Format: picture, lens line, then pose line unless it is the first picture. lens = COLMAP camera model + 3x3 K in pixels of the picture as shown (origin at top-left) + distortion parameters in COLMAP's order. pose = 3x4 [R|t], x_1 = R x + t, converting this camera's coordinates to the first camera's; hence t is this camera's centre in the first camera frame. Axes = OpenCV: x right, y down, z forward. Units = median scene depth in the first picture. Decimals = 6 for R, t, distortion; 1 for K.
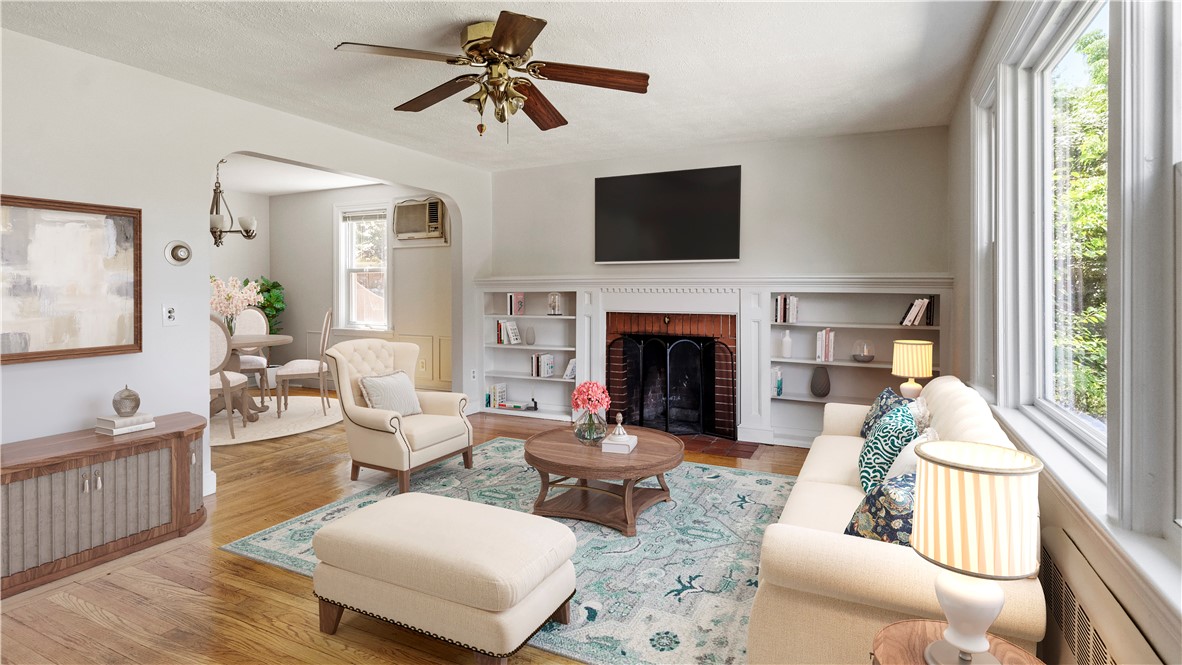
lens RADIAL K [[597.0, 0, 584.9], [0, 597.0, 292.3], [0, 0, 1]] dist [-0.000434, -0.000289]
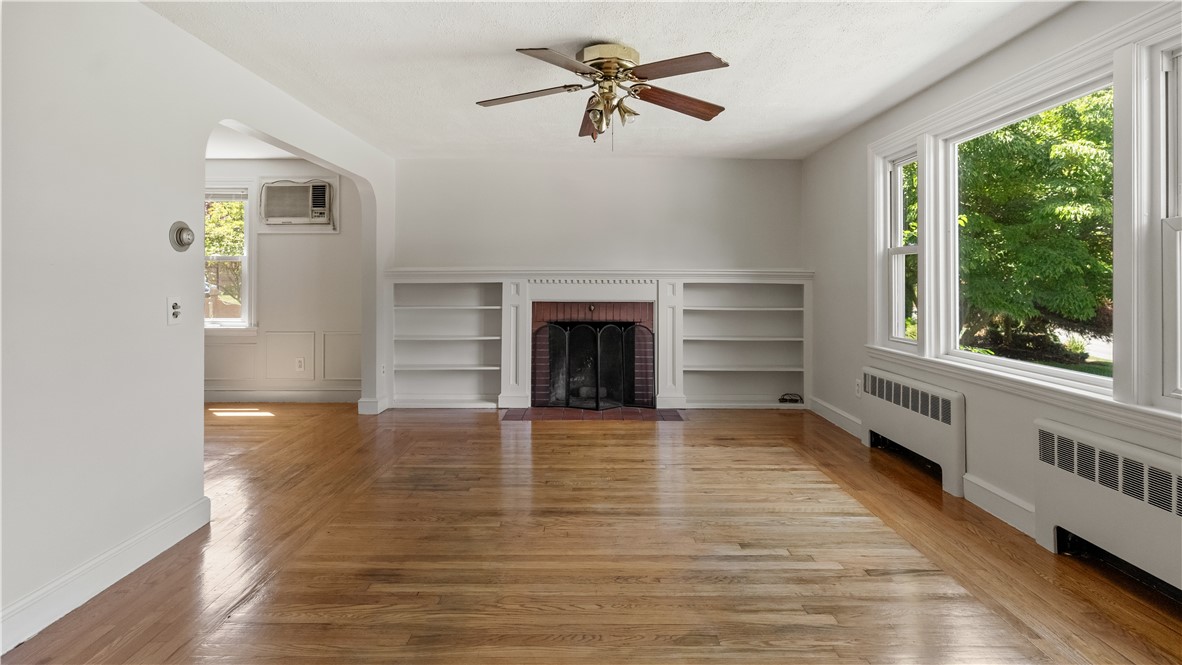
lens RADIAL K [[588.0, 0, 584.5], [0, 588.0, 280.2], [0, 0, 1]] dist [0.001766, 0.000235]
pose [[0.899021, 0.001089, 0.437904, -0.352550], [0.001337, 0.999985, -0.005232, 0.000068], [-0.437903, 0.005289, 0.899007, 0.013342]]
